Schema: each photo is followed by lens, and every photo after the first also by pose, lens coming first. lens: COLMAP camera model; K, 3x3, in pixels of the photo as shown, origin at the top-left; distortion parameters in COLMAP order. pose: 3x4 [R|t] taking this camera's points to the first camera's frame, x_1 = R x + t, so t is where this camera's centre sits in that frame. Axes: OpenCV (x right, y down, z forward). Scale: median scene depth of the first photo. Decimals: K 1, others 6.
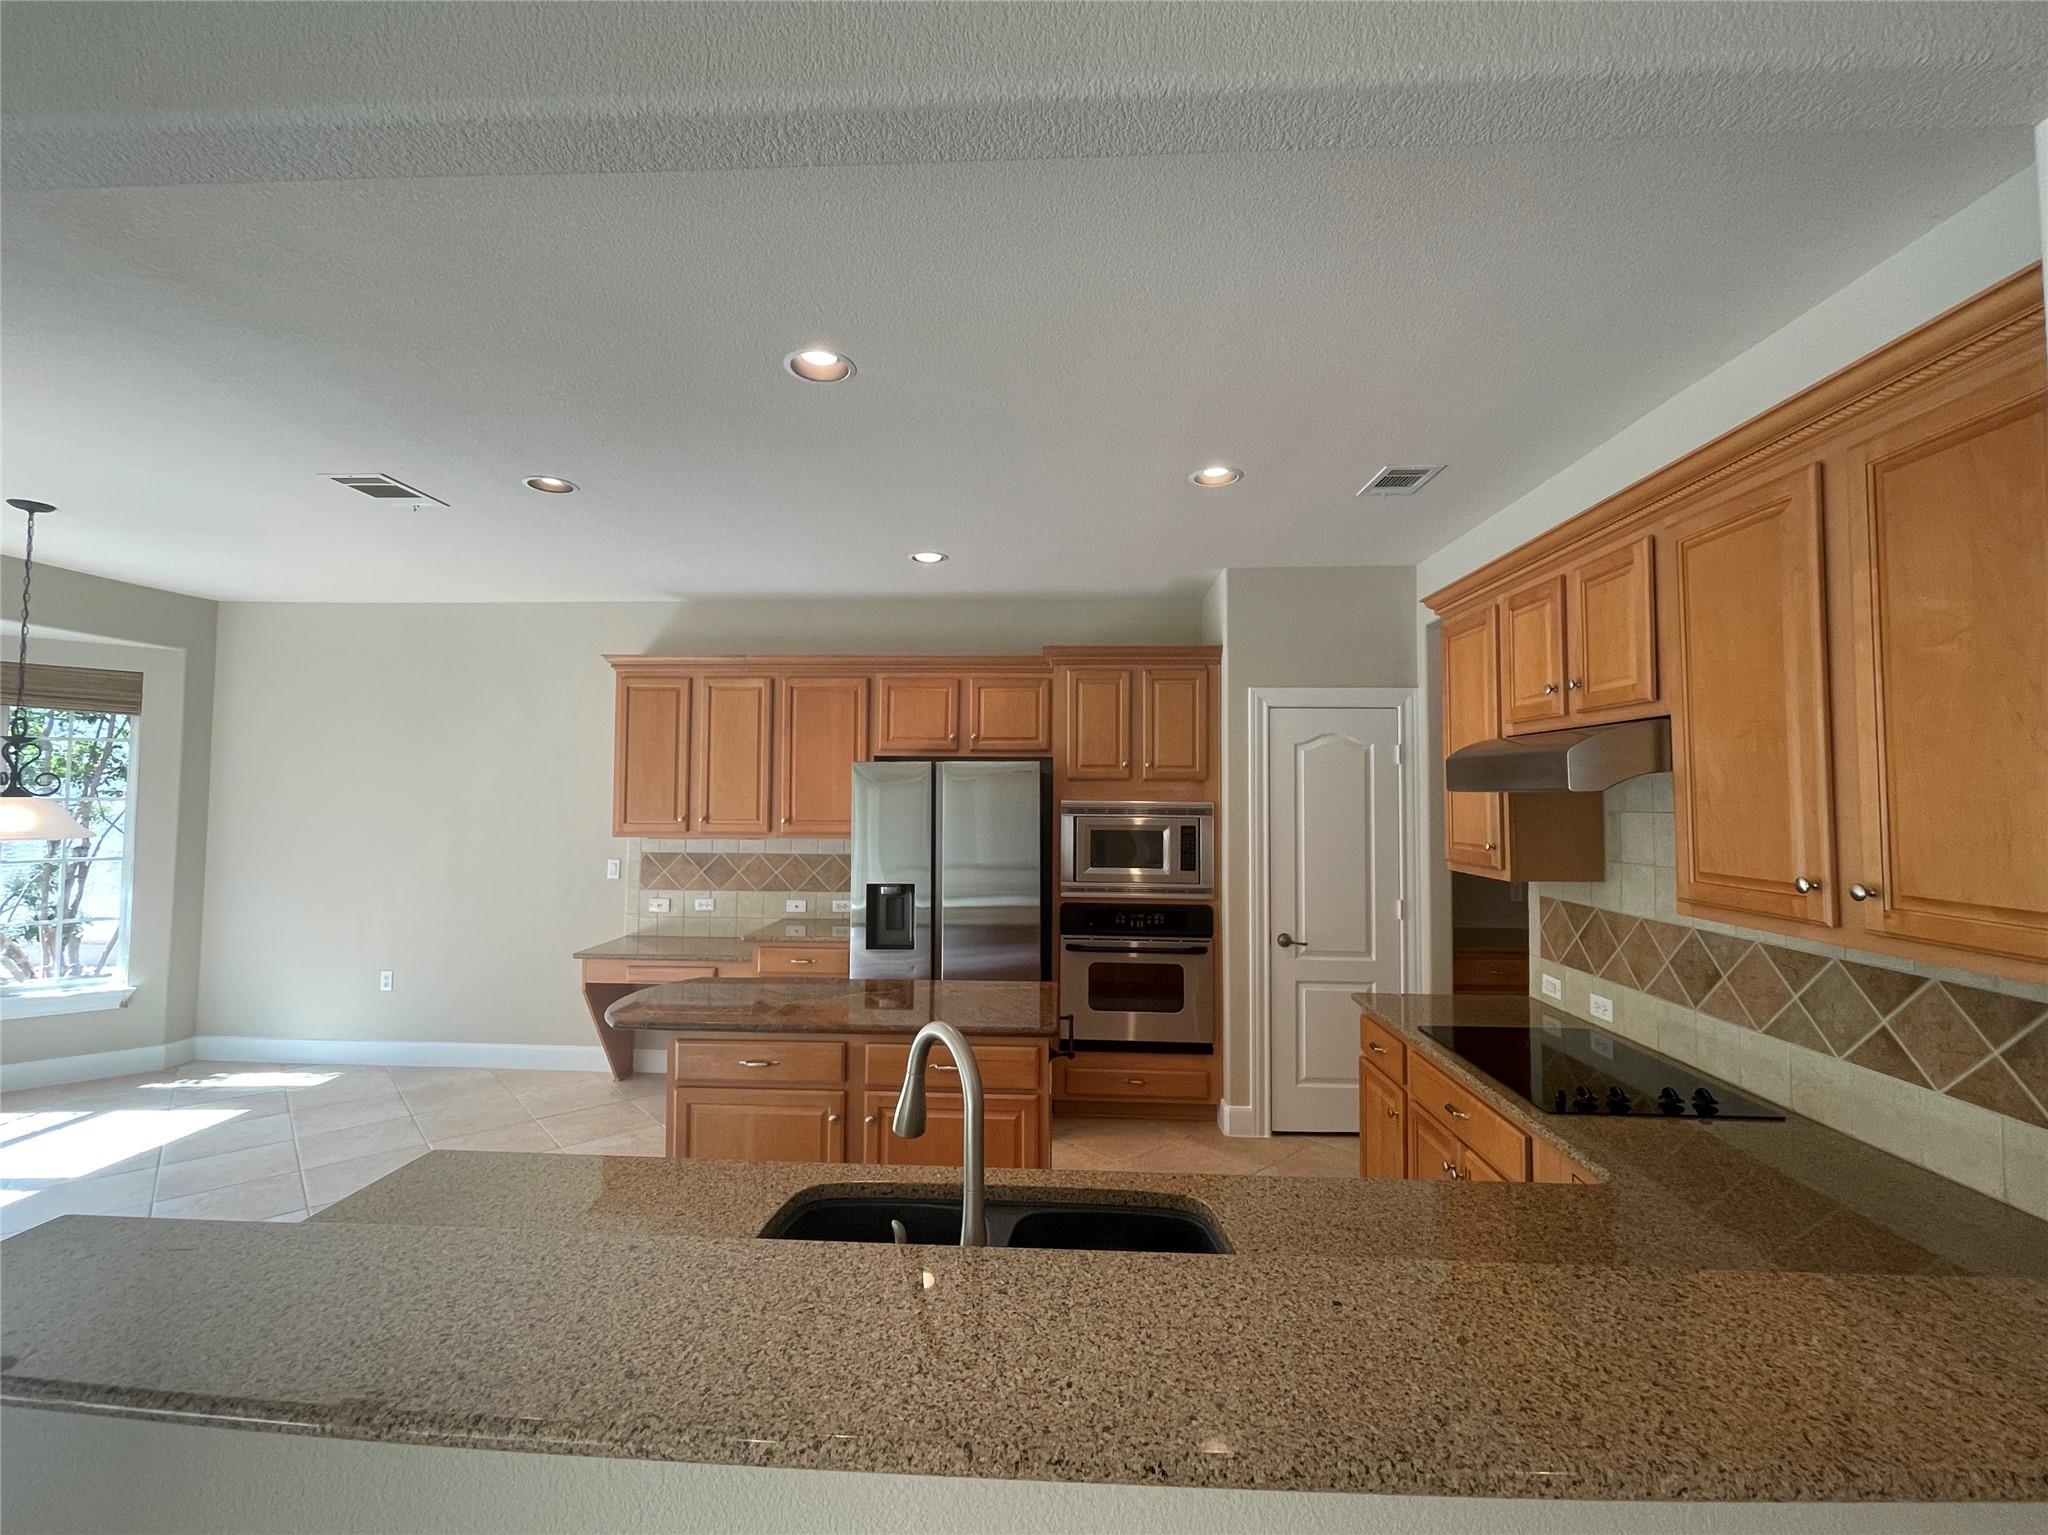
lens RADIAL K [[881.3, 0, 1015.1], [0, 881.3, 753.2], [0, 0, 1]] dist [0.000893, -0.000200]
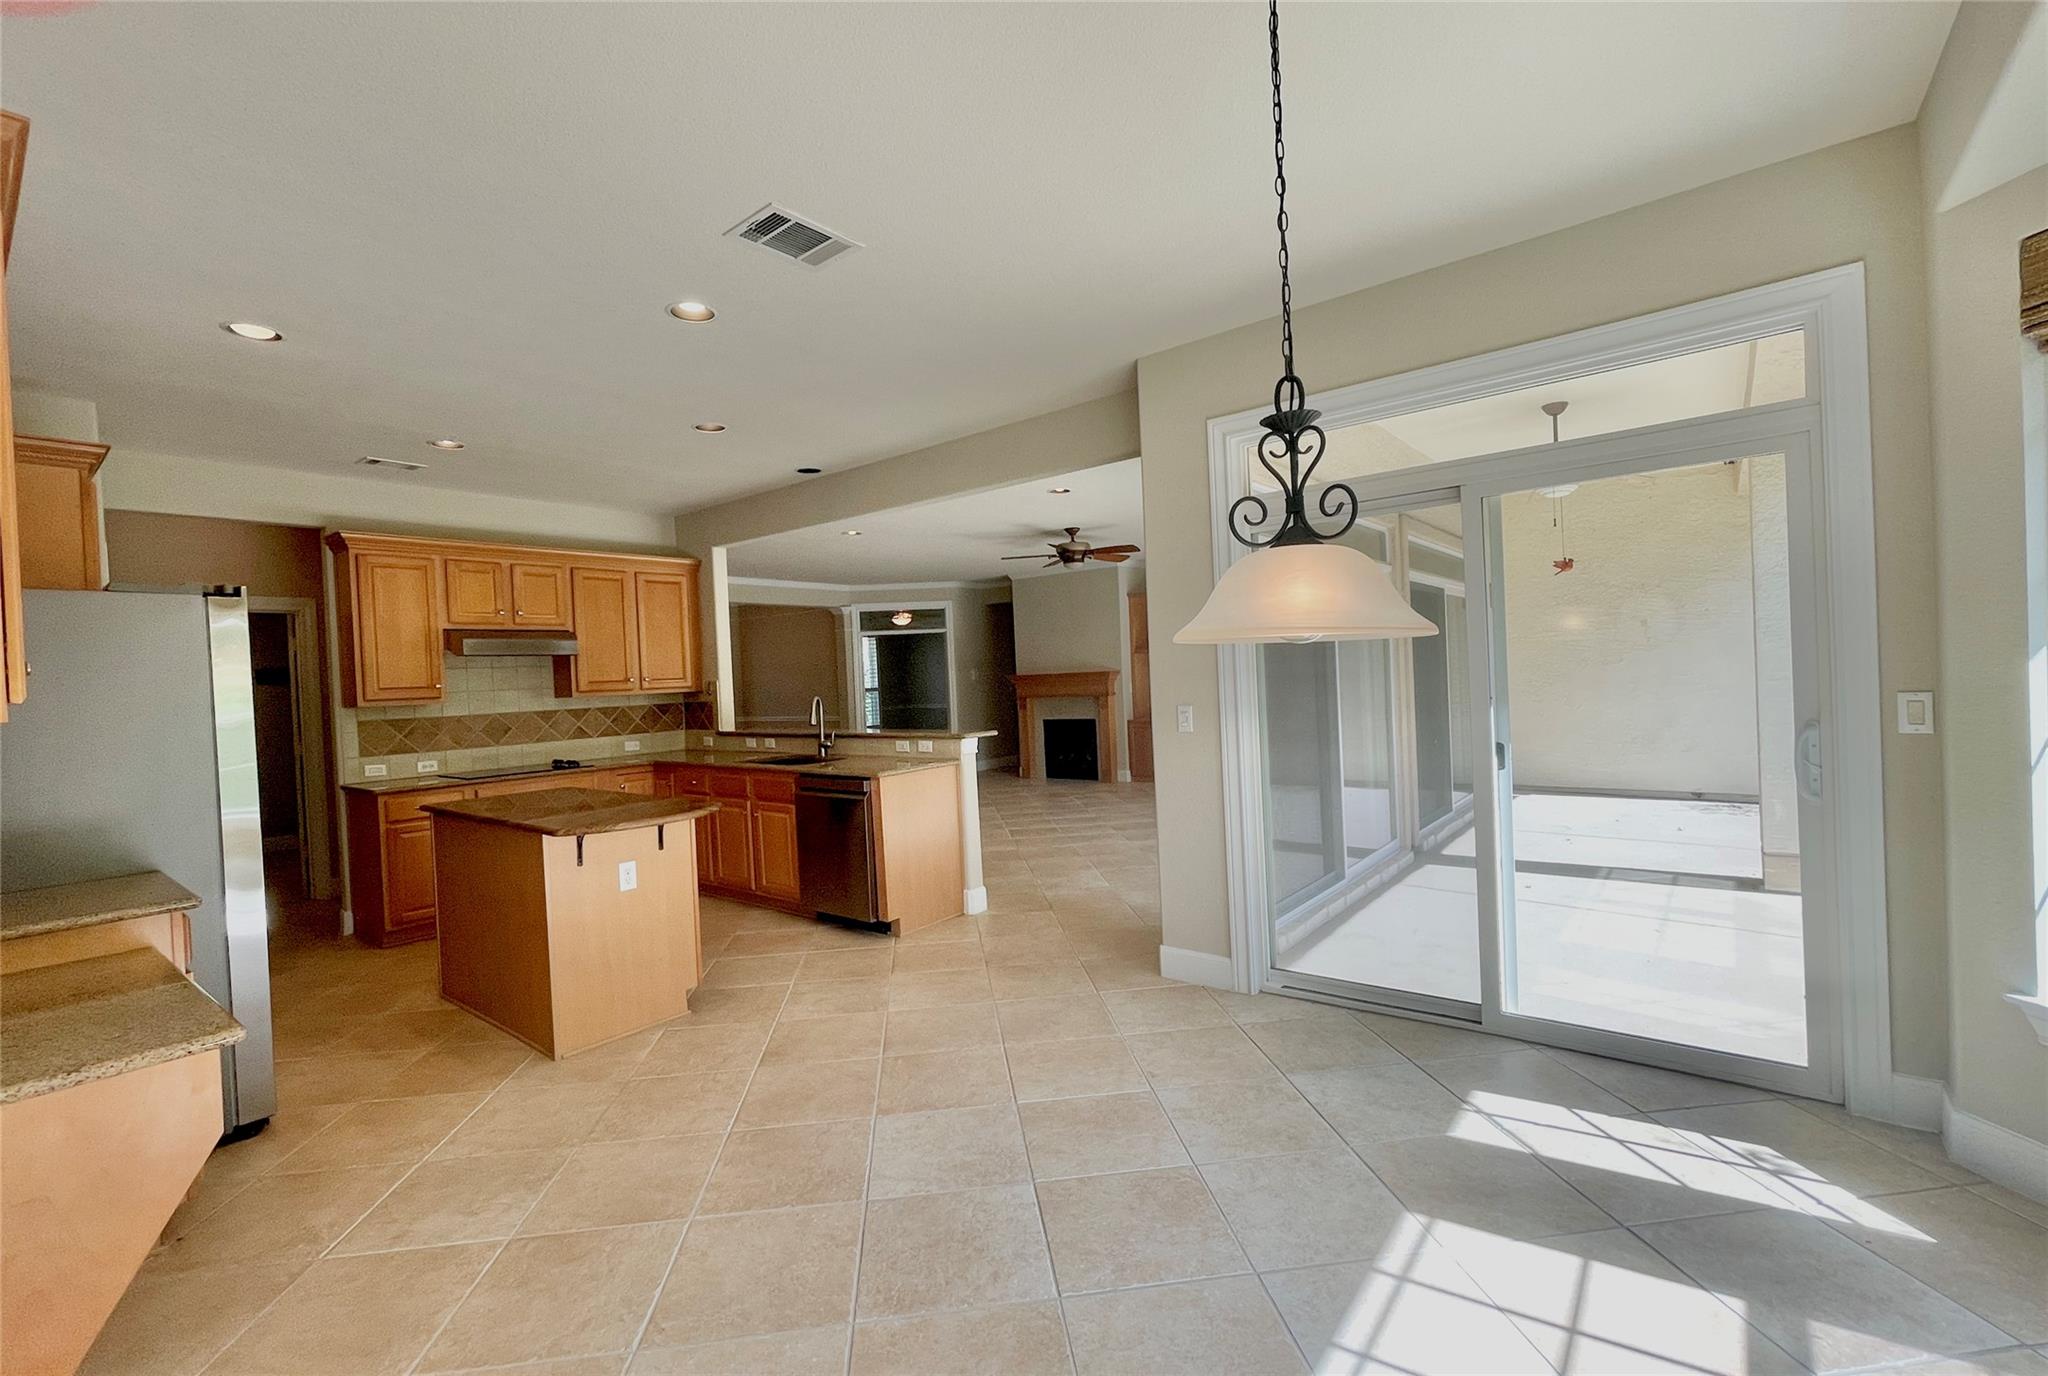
lens RADIAL K [[882.1, 0, 1024.0], [0, 882.1, 688.0], [0, 0, 1]] dist [-0.027312, -0.000094]
pose [[-0.812887, 0.021795, 0.582014, -1.038932], [0.012682, 0.999725, -0.019724, 0.106971], [-0.582284, -0.008652, -0.812940, 1.178408]]
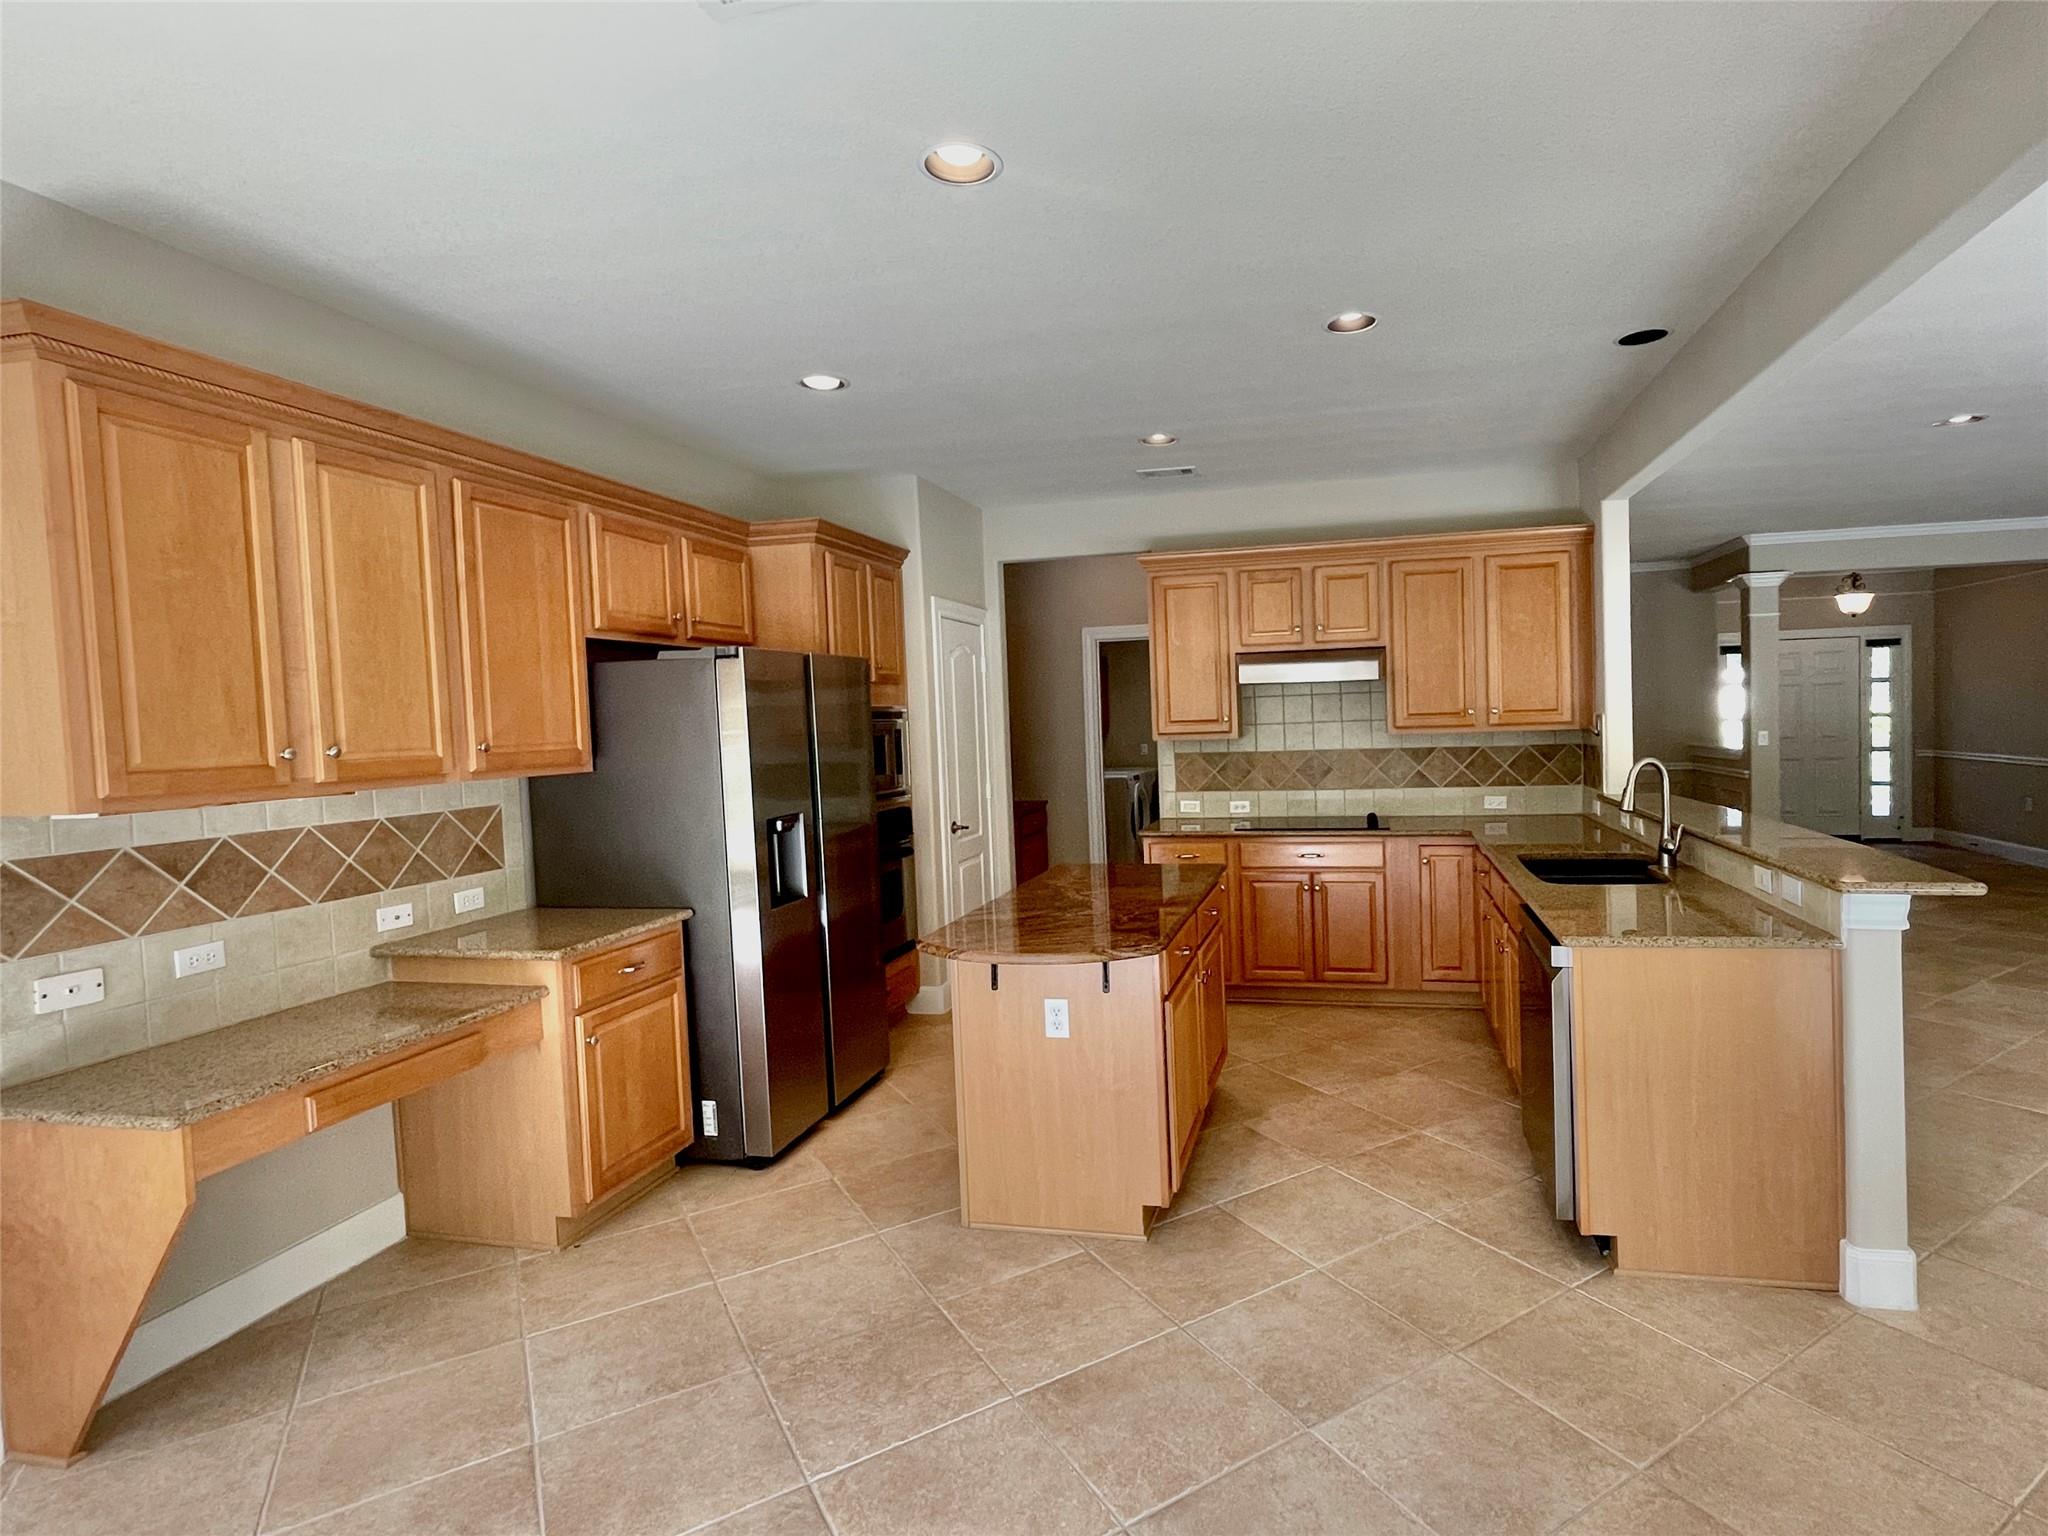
lens RADIAL K [[1015.9, 0, 1119.6], [0, 1015.9, 764.2], [0, 0, 1]] dist [0.000787, -0.000254]
pose [[0.176078, -0.059081, 0.982602, -0.909061], [-0.012098, 0.997992, 0.062174, 0.048547], [-0.984302, -0.022835, 0.175009, 0.568072]]
